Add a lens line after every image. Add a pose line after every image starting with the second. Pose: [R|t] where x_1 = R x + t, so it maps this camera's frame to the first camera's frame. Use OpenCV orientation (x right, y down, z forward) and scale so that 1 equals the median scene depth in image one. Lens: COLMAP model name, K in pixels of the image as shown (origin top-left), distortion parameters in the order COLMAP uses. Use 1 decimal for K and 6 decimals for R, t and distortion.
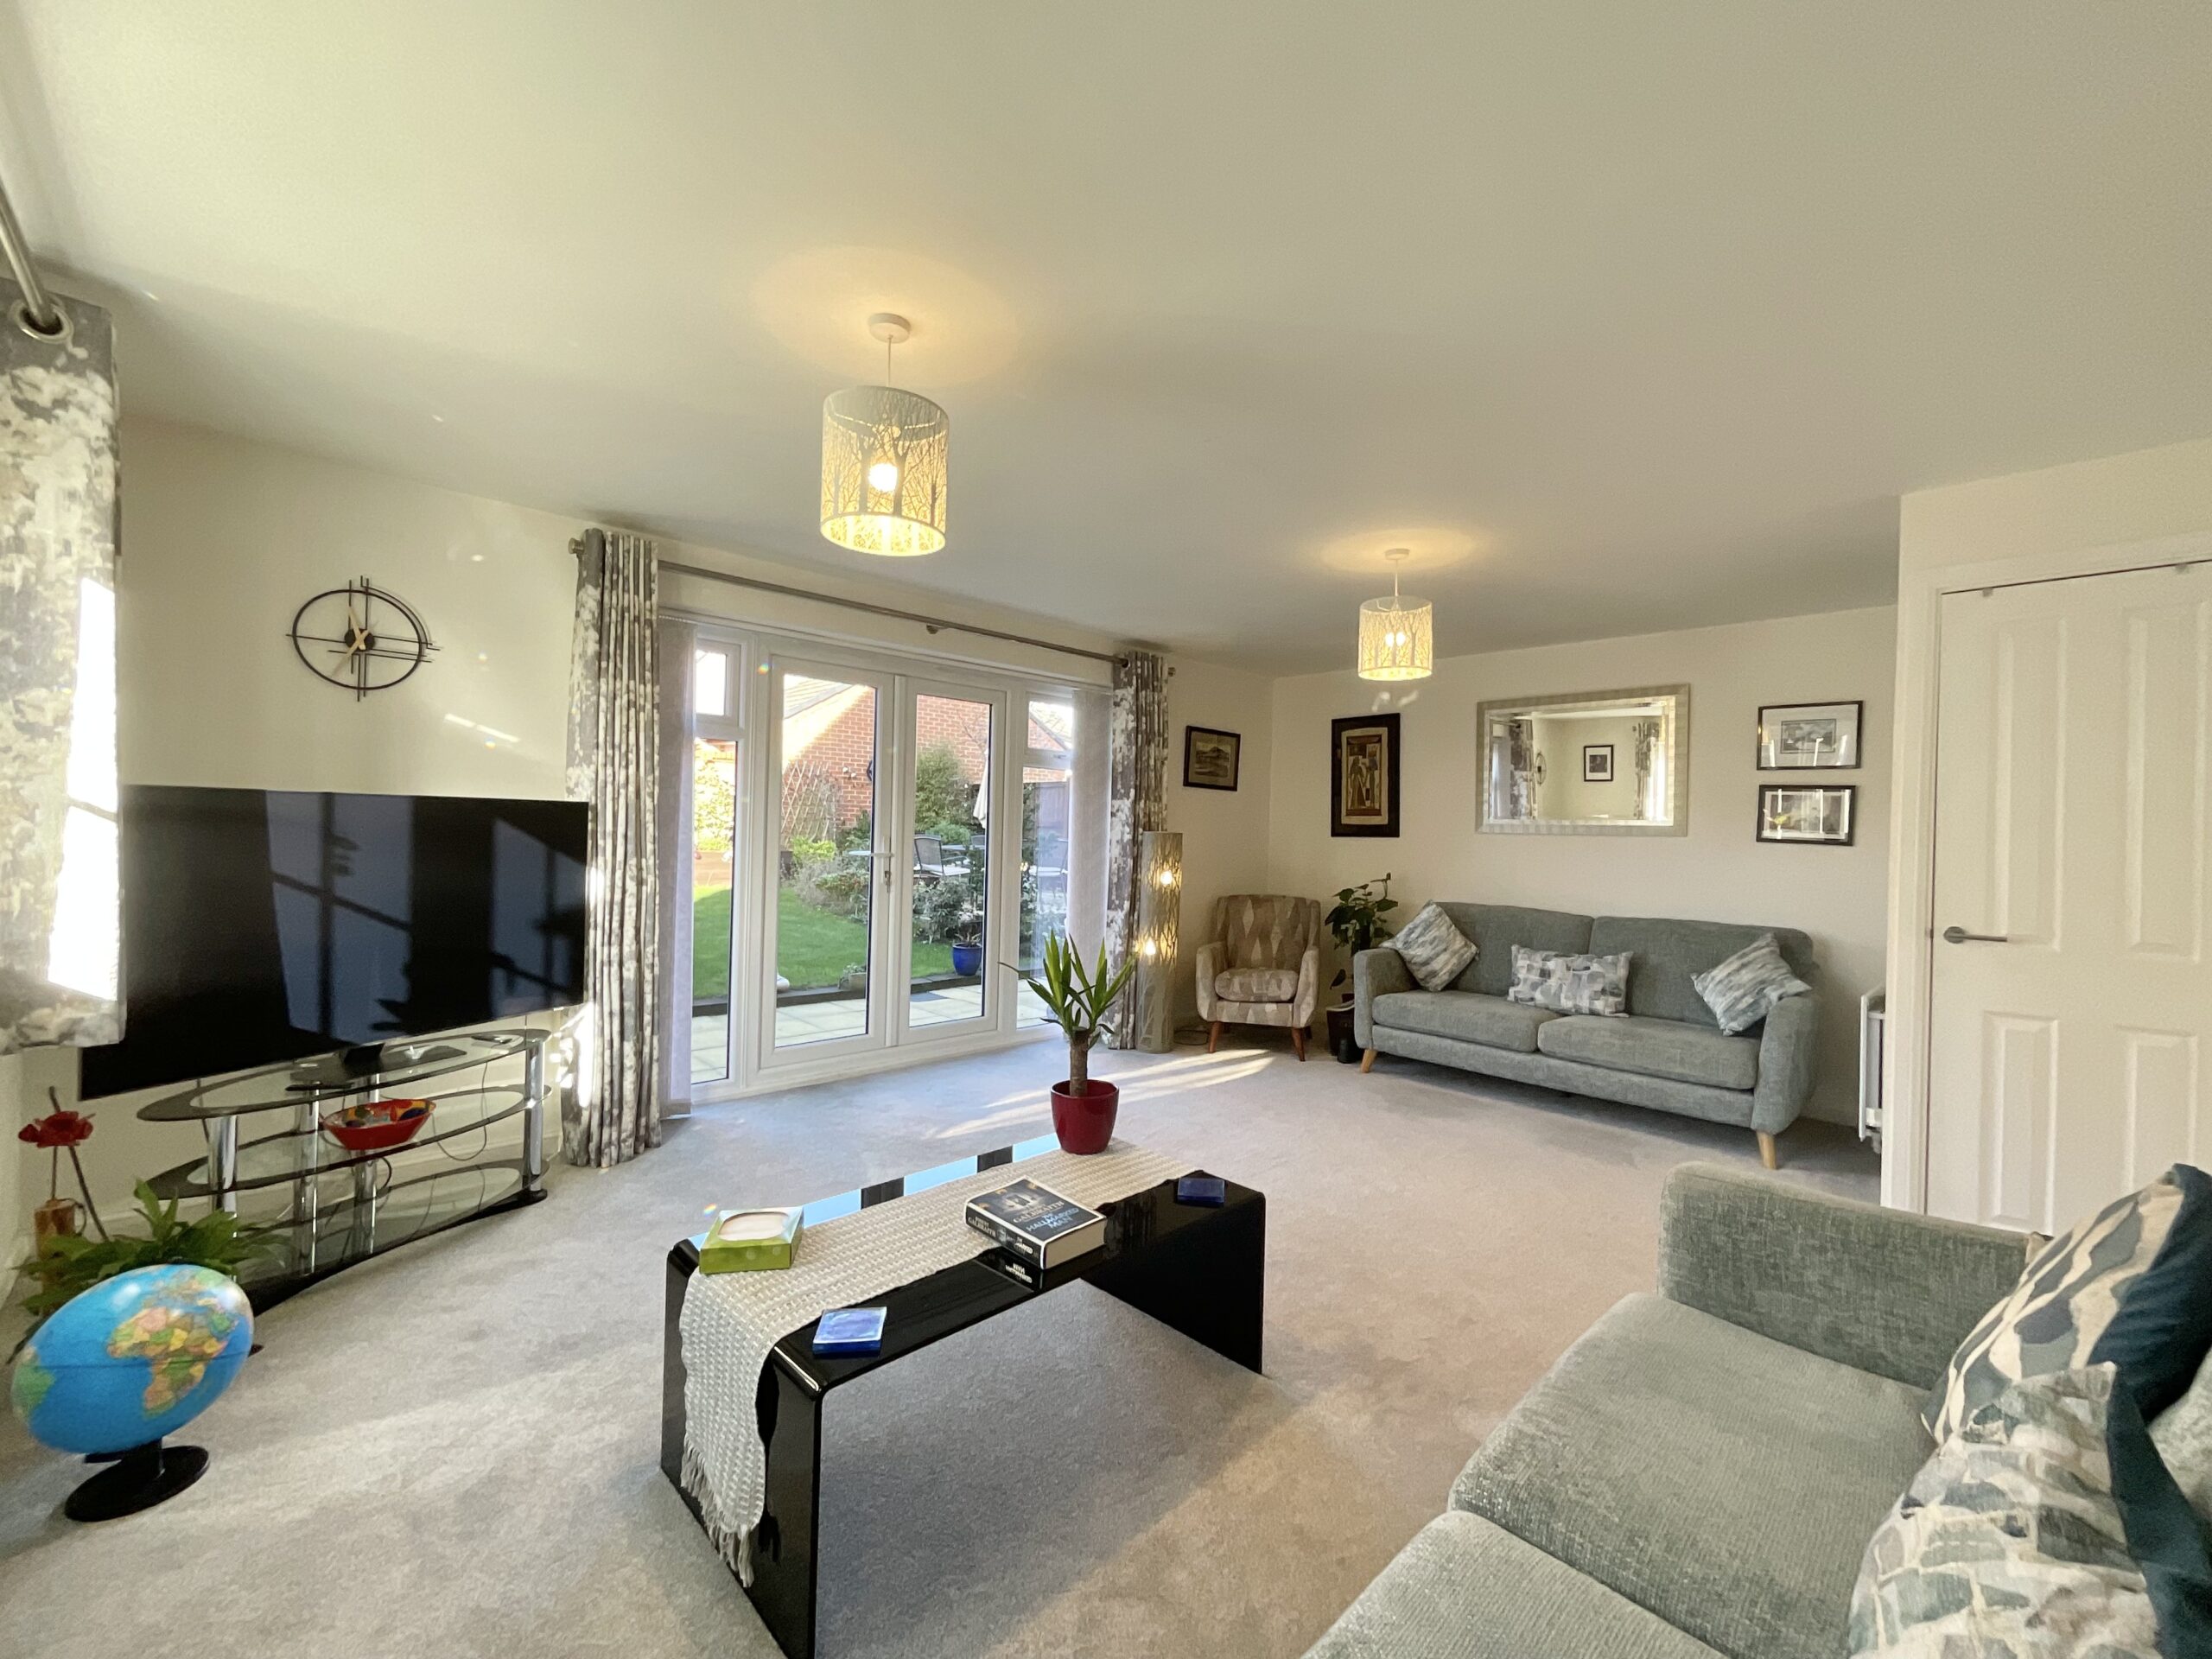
lens RADIAL K [[903.0, 0, 1098.6], [0, 903.0, 829.2], [0, 0, 1]] dist [-0.003144, -0.000164]
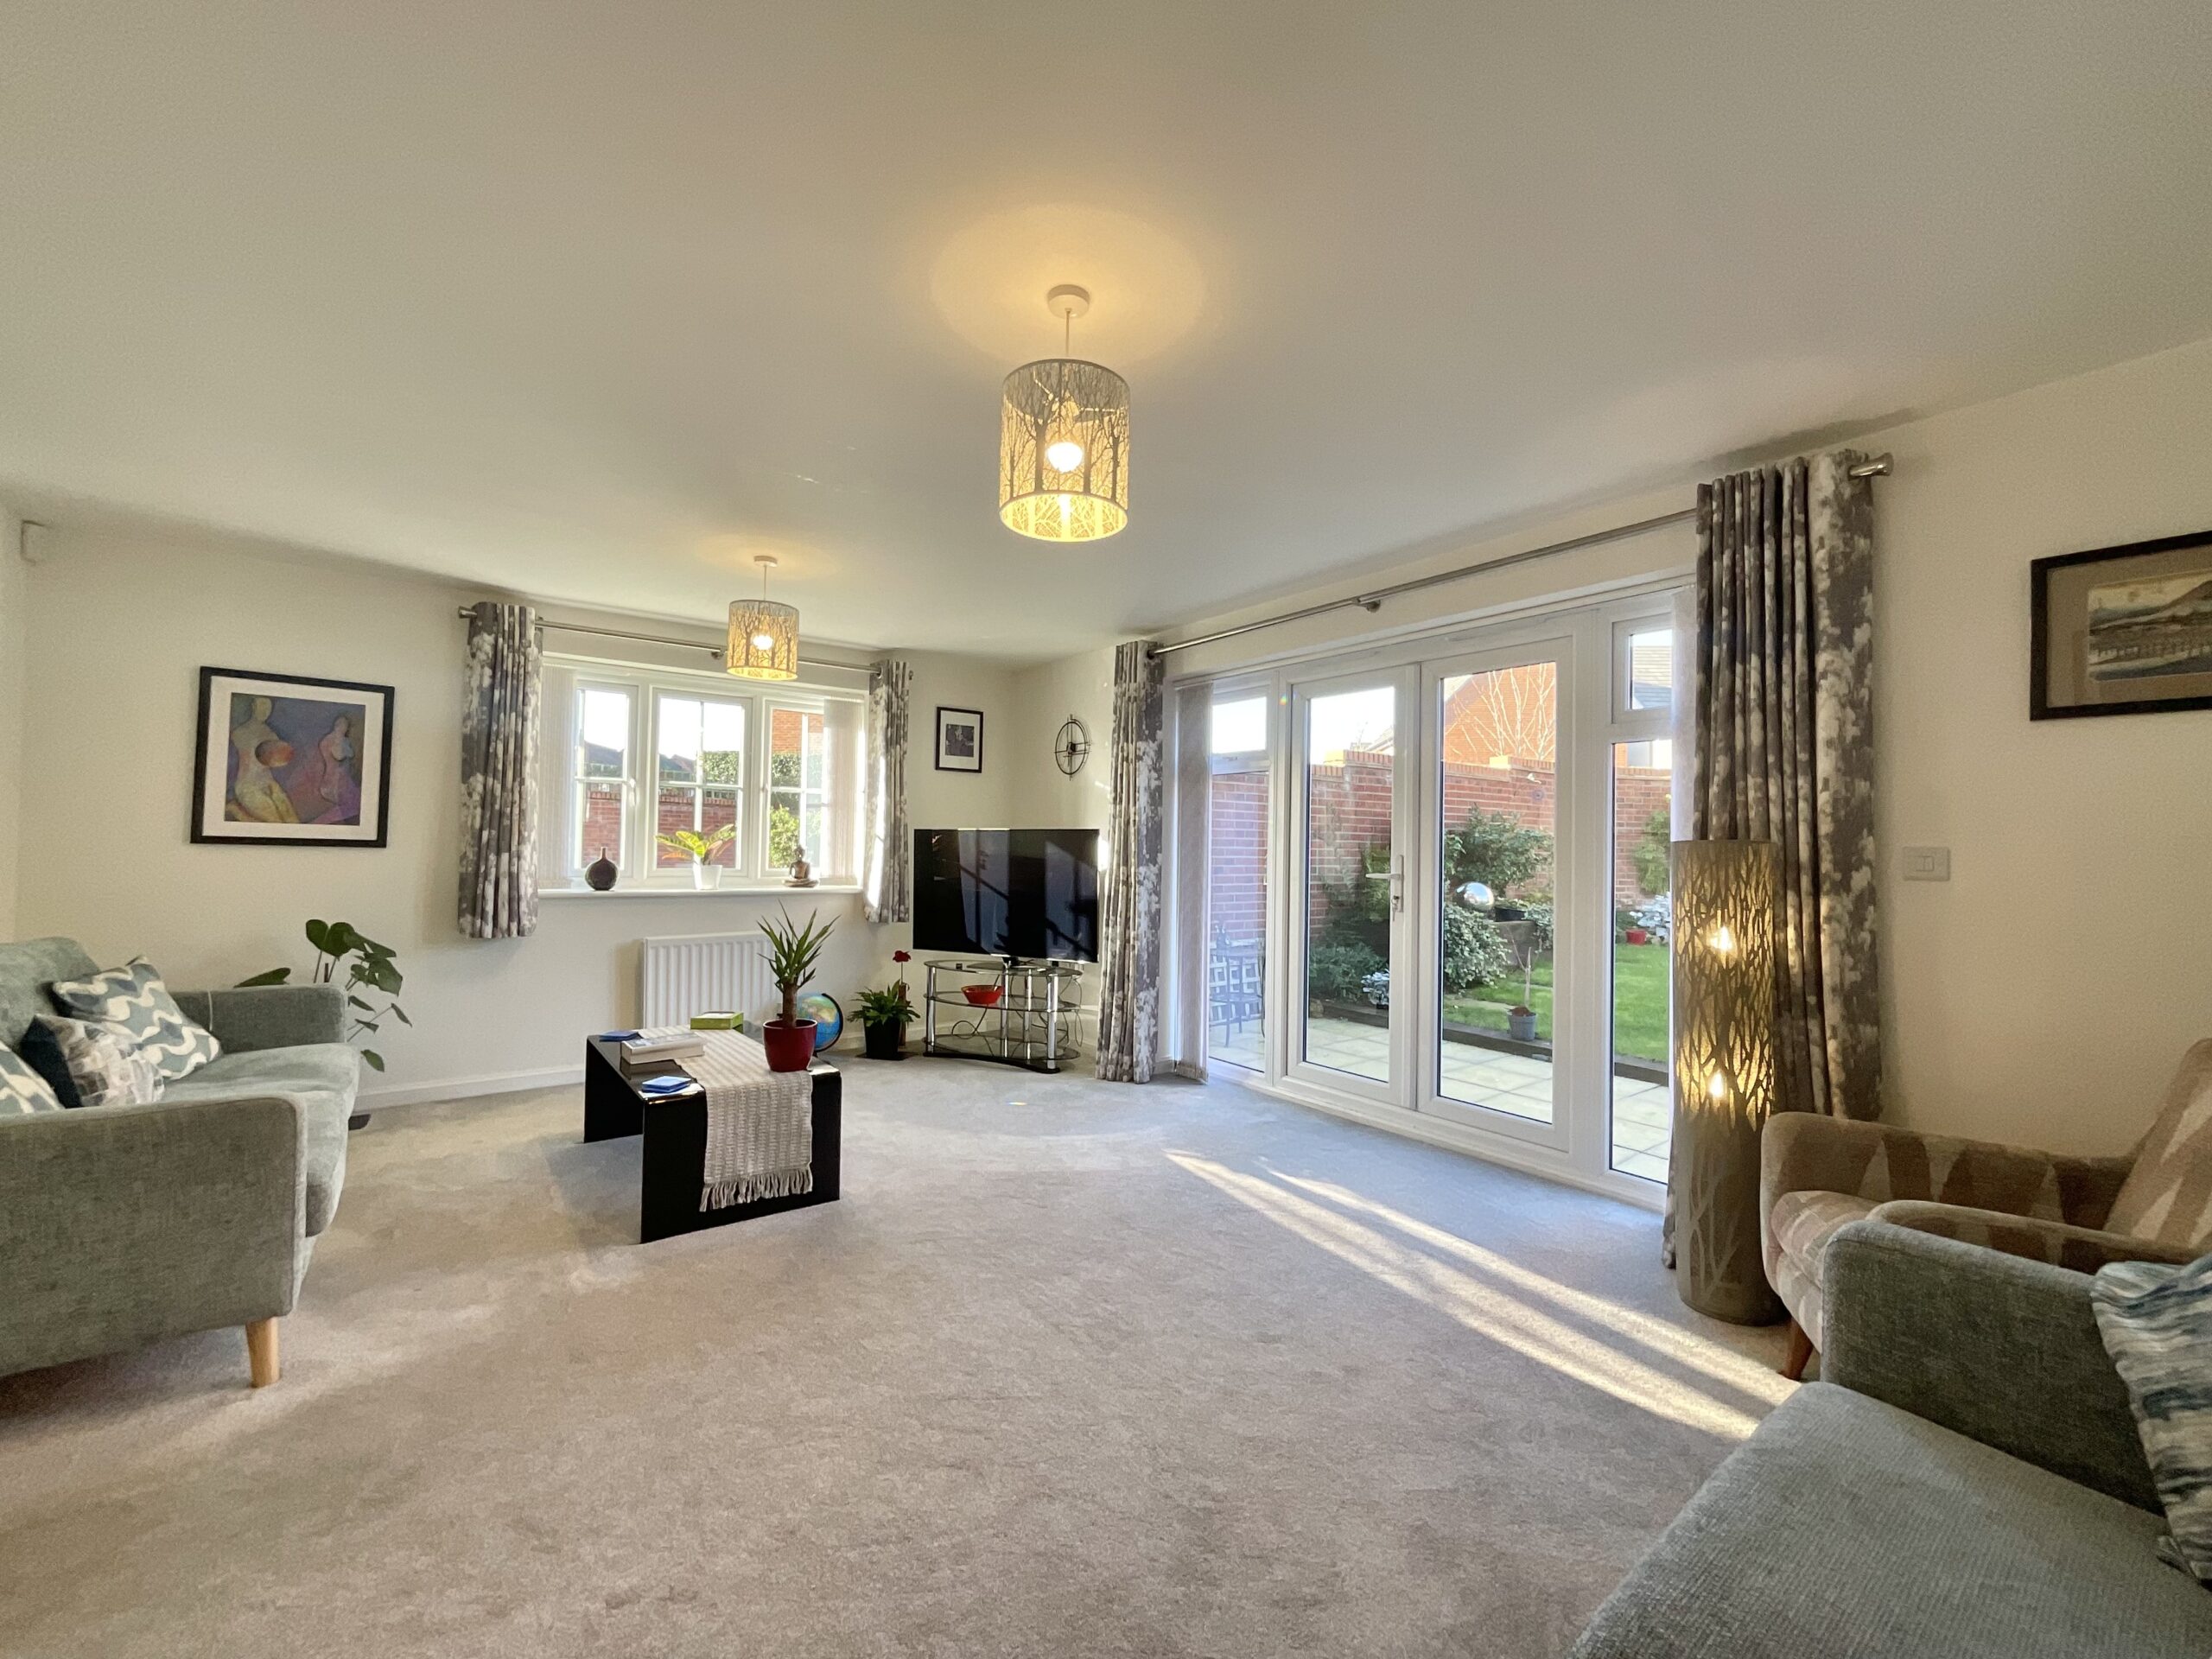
lens RADIAL K [[903.0, 0, 1098.6], [0, 903.0, 829.2], [0, 0, 1]] dist [-0.003144, -0.000164]
pose [[-0.124368, -0.052397, -0.990852, 0.951163], [-0.021103, 0.998519, -0.050154, 0.046698], [0.992012, 0.014673, -0.125289, 1.213070]]
